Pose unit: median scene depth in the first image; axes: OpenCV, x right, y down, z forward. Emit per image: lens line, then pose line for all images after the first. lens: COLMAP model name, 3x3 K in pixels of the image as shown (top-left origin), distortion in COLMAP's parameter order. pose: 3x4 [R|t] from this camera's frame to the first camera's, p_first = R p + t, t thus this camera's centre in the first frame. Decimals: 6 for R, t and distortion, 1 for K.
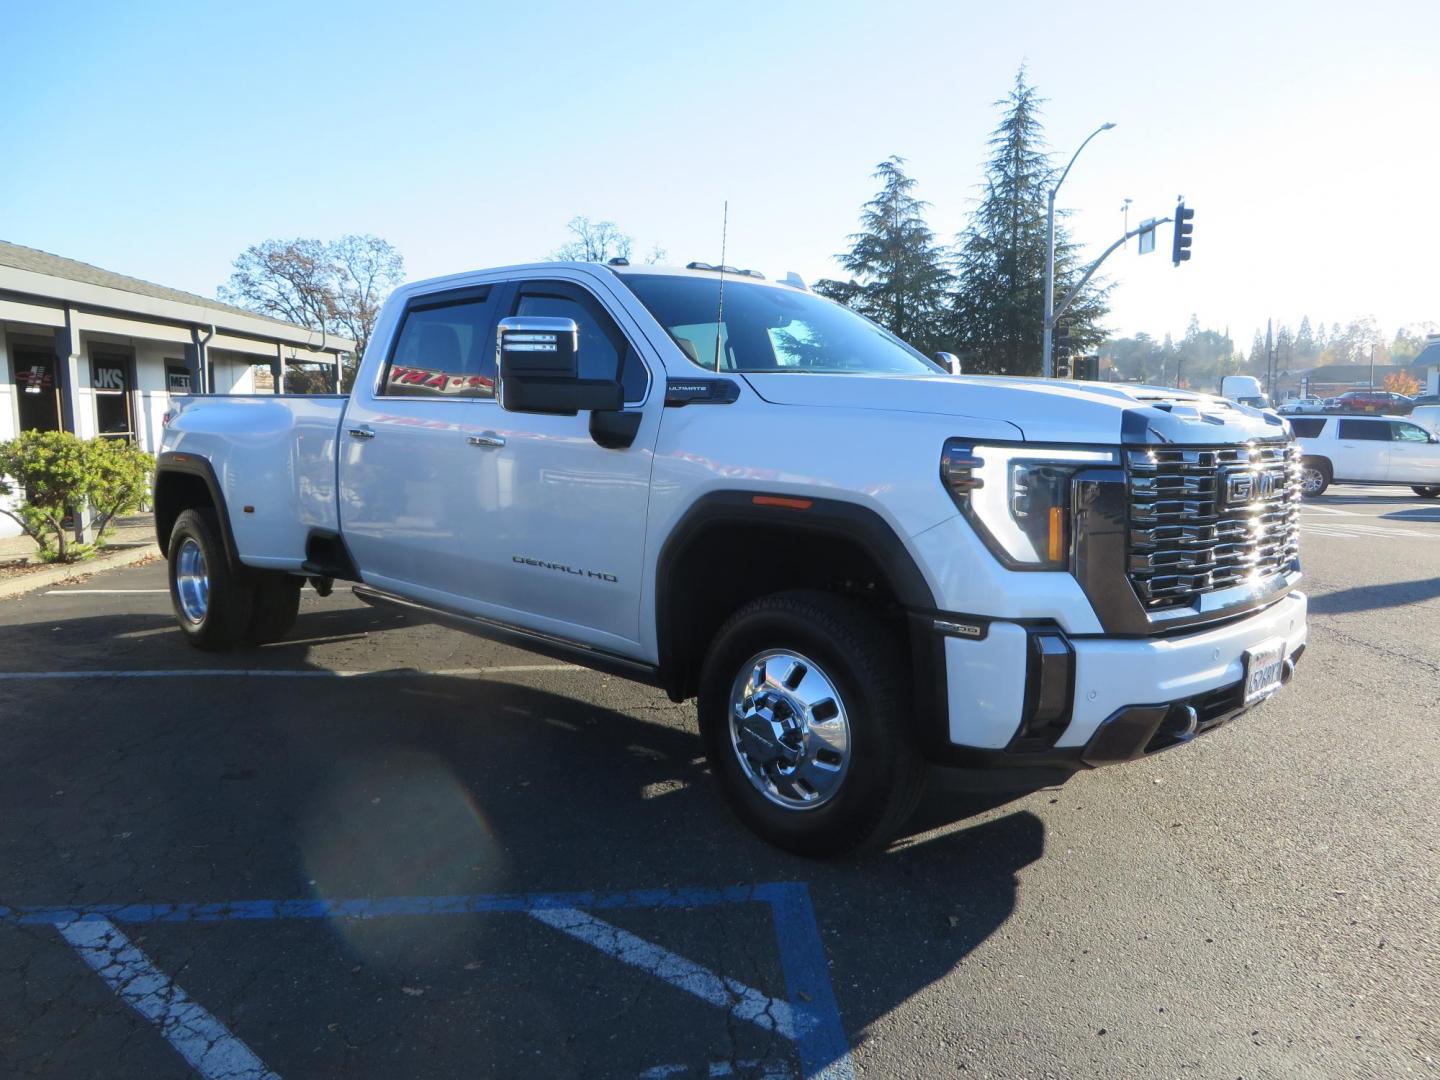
lens RADIAL K [[1082.6, 0, 719.8], [0, 1082.6, 534.0], [0, 0, 1]] dist [-0.028319, 0.007419]
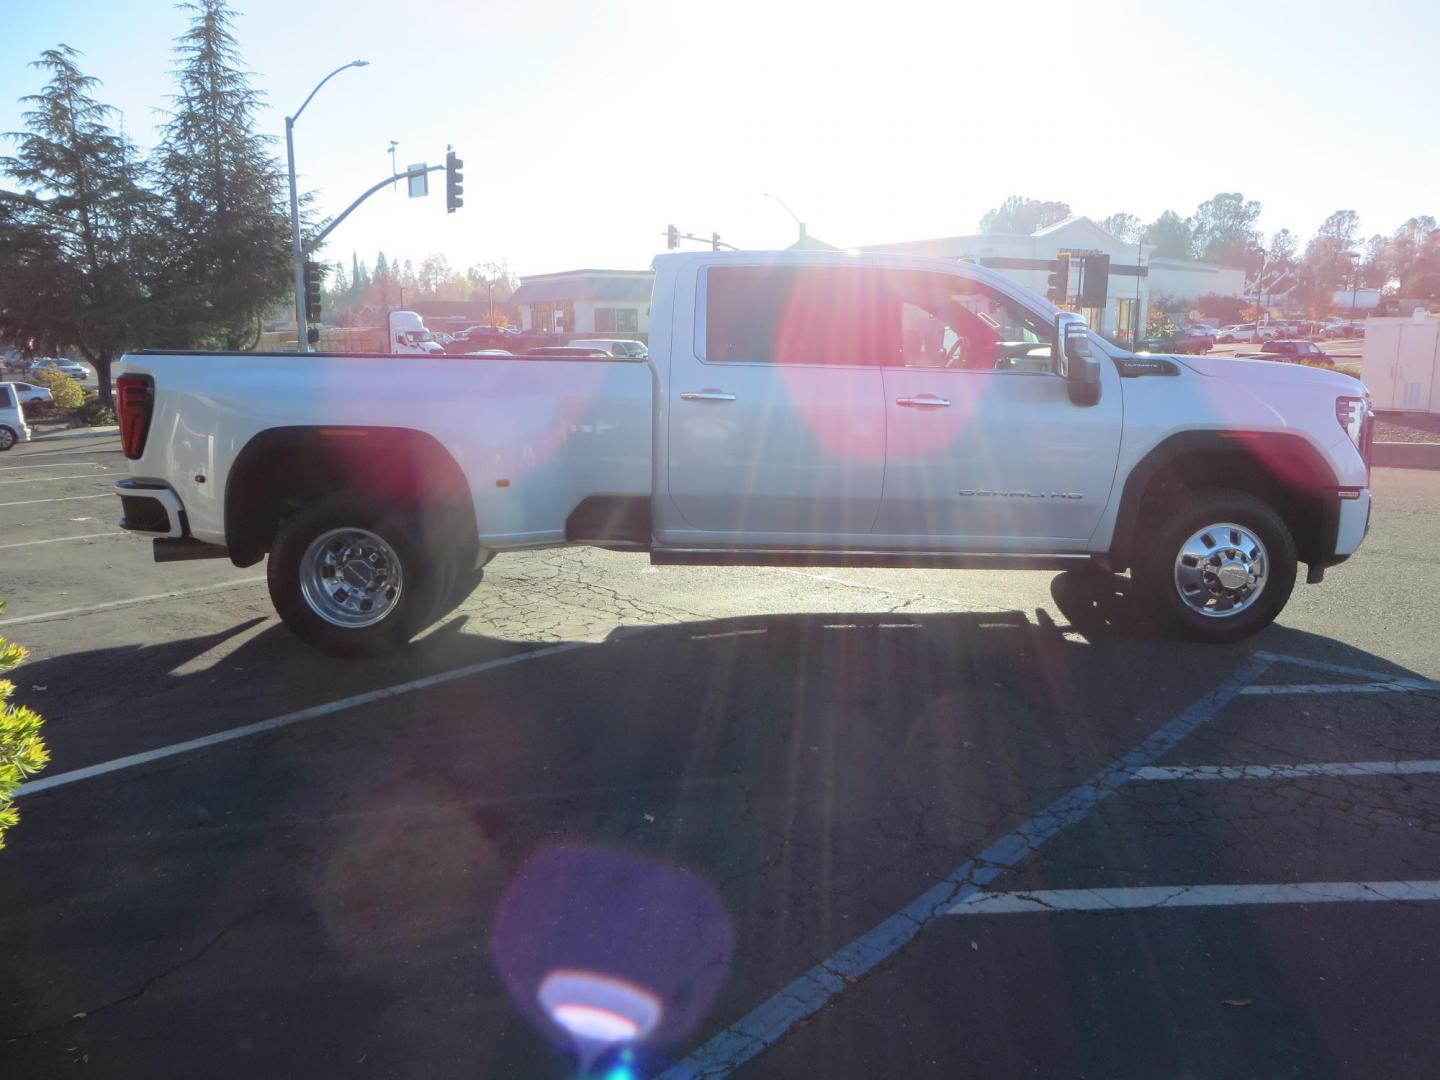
lens RADIAL K [[1082.6, 0, 728.0], [0, 1082.6, 541.0], [0, 0, 1]] dist [-0.028319, 0.007419]
pose [[0.701754, -0.122979, 0.701725, -0.112431], [0.074373, 0.992252, 0.099519, -0.006093], [-0.708527, -0.017648, 0.705463, 0.024630]]
